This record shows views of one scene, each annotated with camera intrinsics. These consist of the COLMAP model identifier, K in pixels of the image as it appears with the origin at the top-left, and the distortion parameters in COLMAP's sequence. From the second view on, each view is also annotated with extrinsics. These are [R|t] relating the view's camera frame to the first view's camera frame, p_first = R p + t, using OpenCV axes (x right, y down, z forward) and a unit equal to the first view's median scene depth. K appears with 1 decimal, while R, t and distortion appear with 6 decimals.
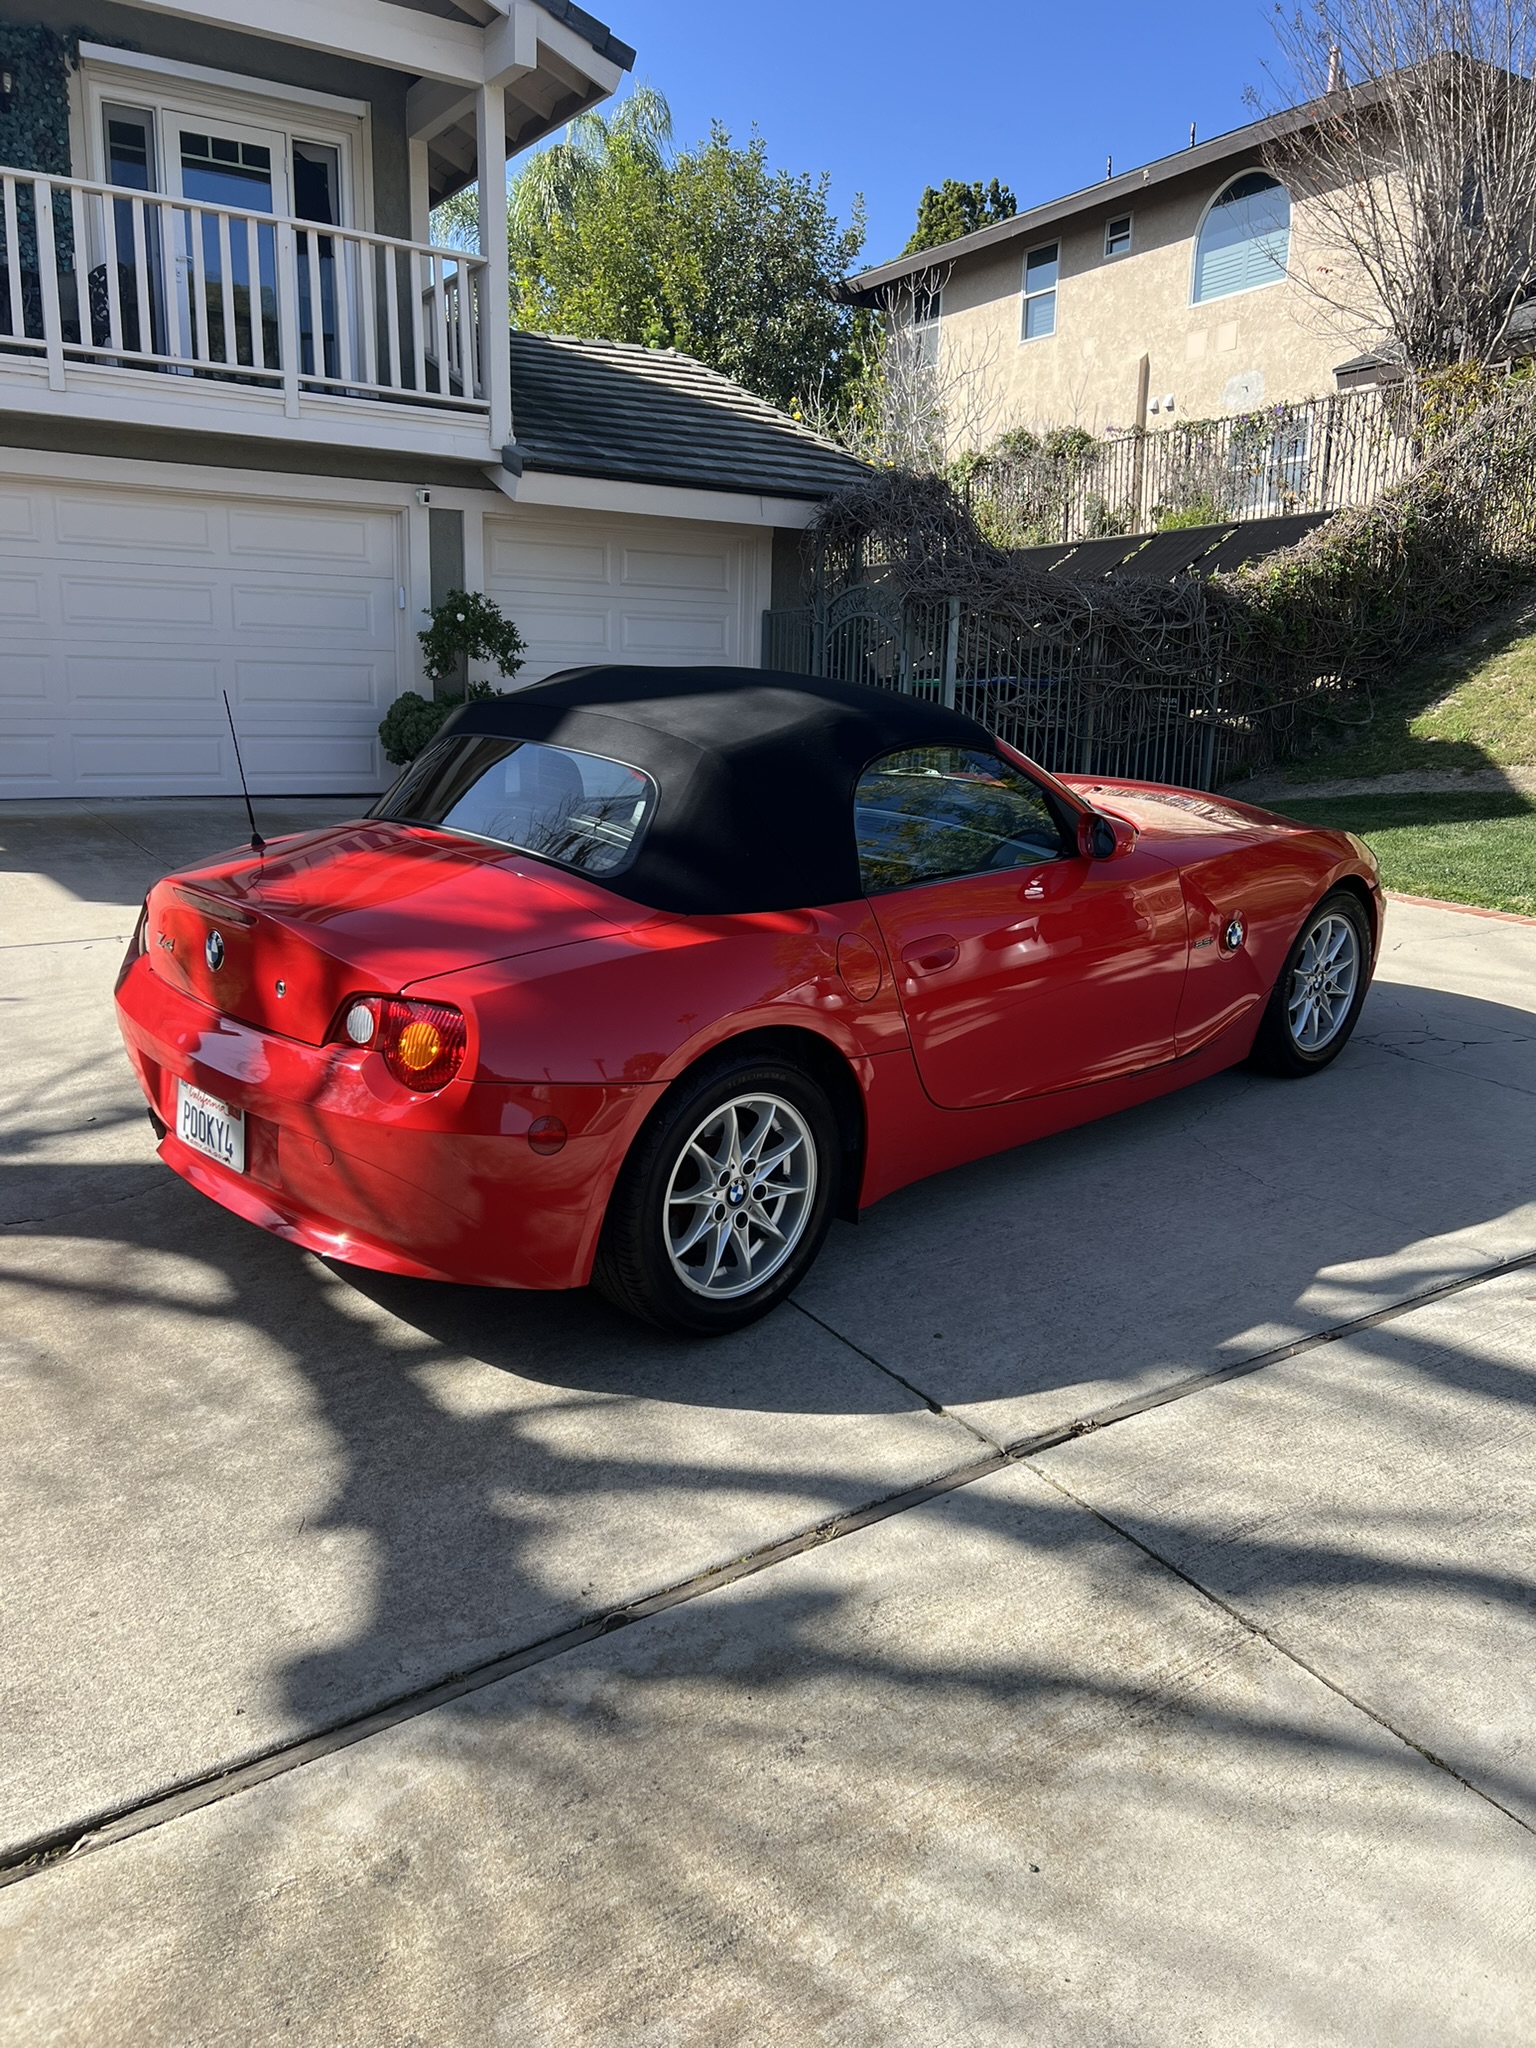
lens RADIAL K [[1563.3, 0, 768.0], [0, 1563.3, 1024.0], [0, 0, 1]] dist [0.020339, -0.002479]
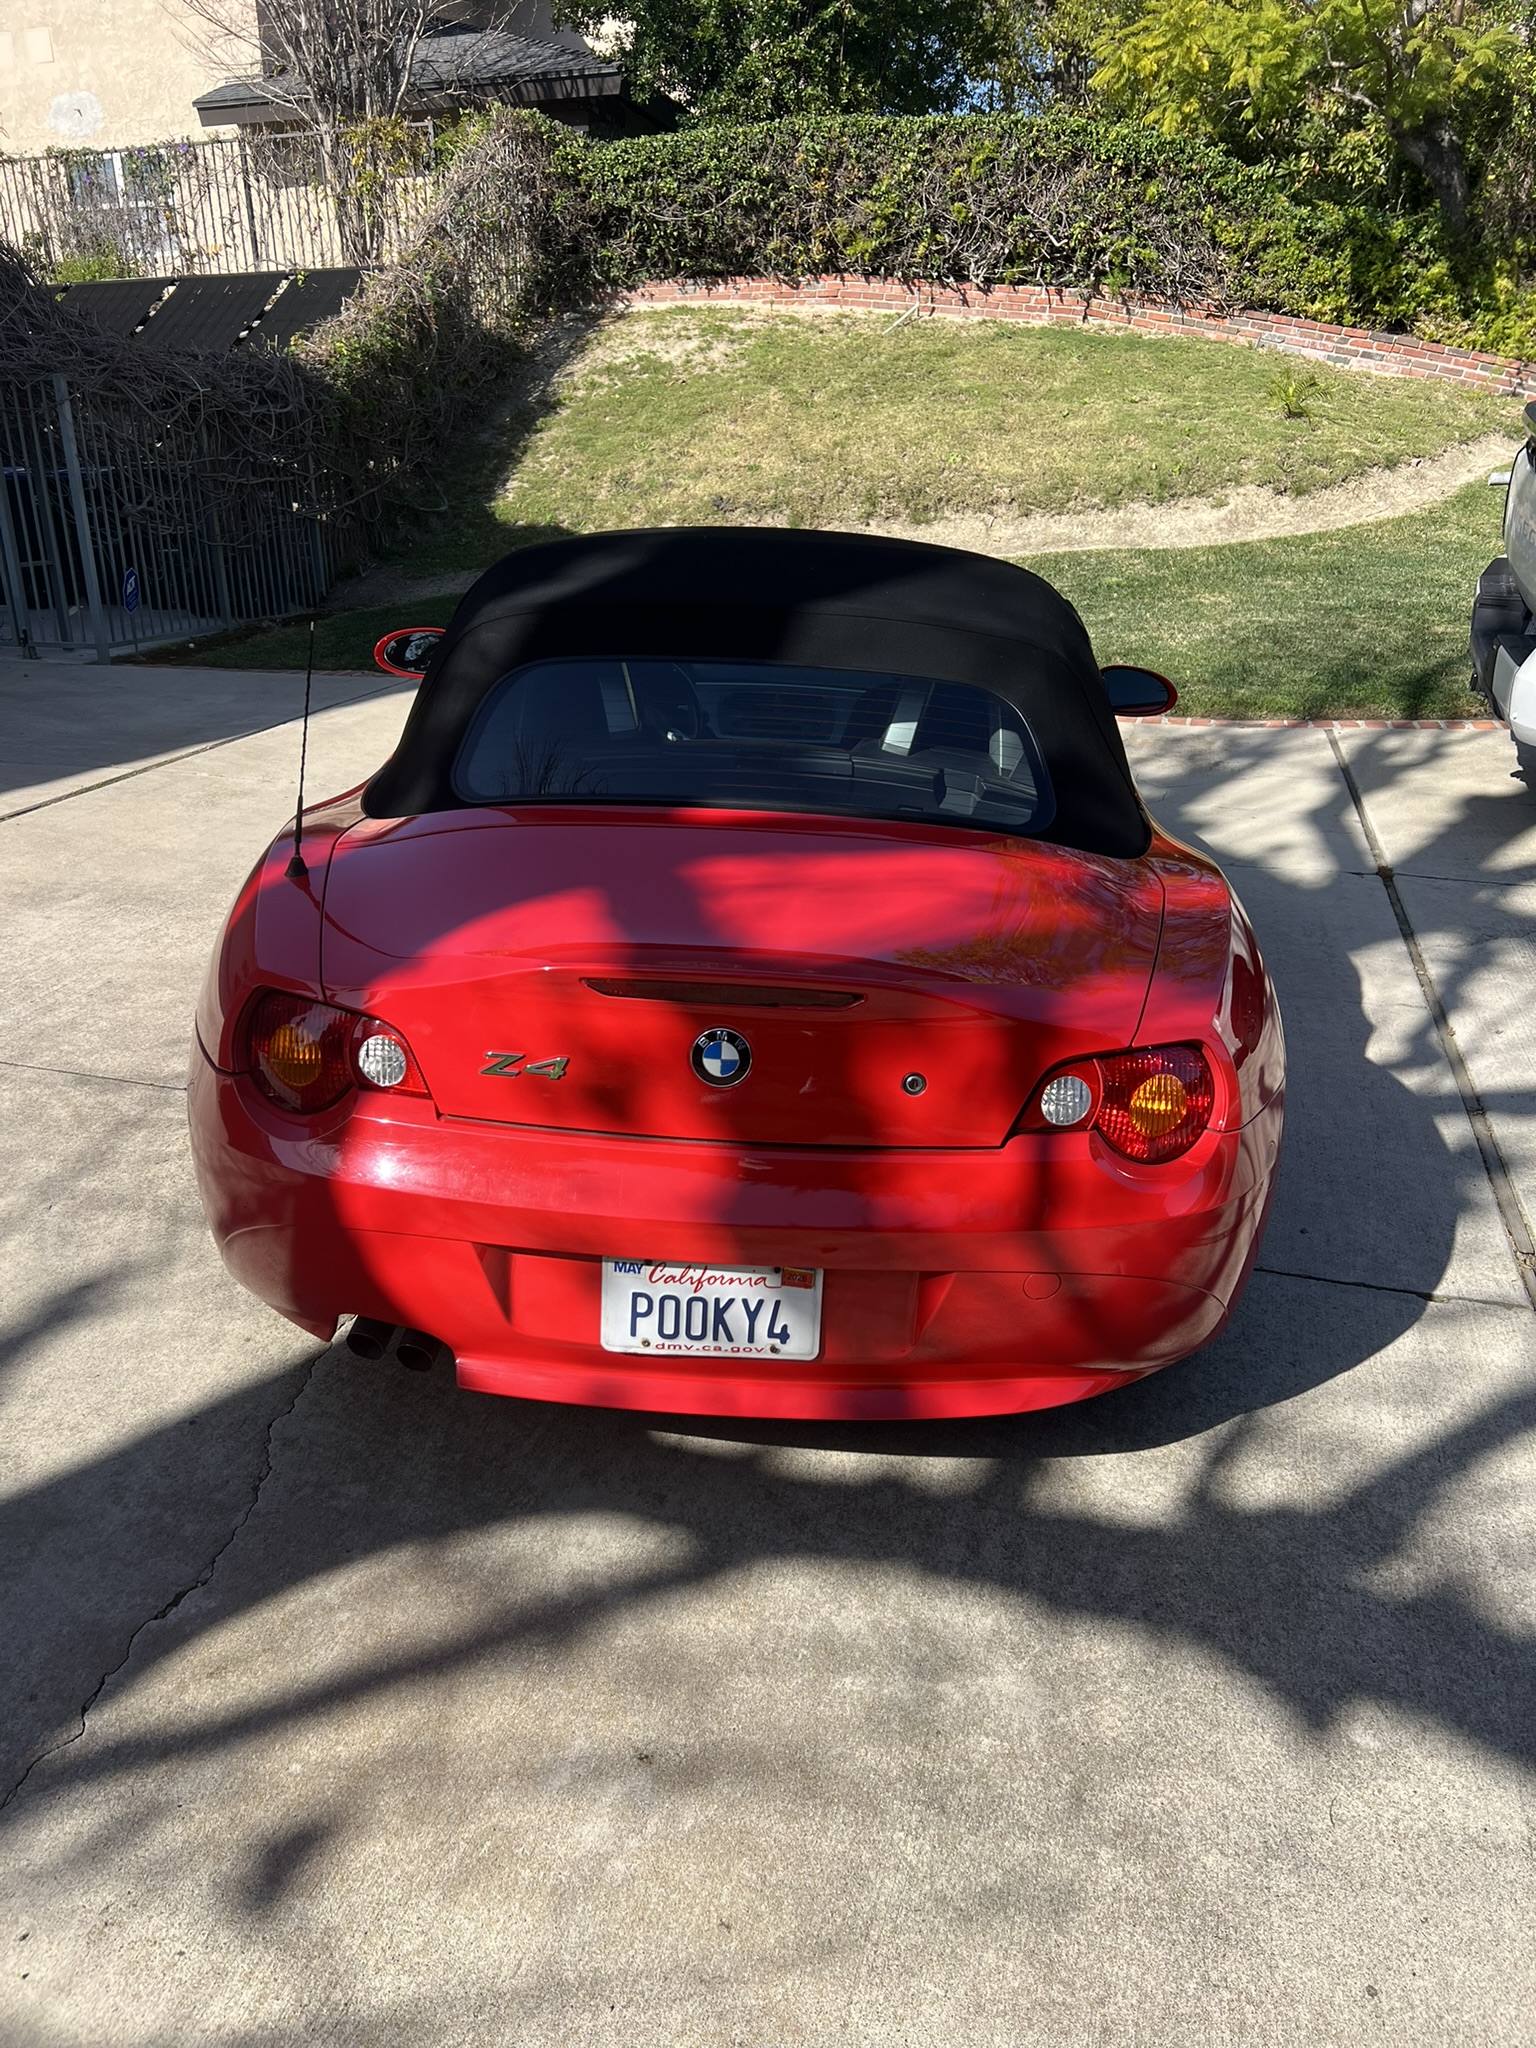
lens RADIAL K [[1561.6, 0, 764.4], [0, 1561.6, 999.8], [0, 0, 1]] dist [0.067386, -0.074757]
pose [[0.720119, -0.253633, 0.645832, -0.702360], [0.170344, 0.966933, 0.189799, -0.177555], [-0.672616, -0.026664, 0.739511, 0.475502]]
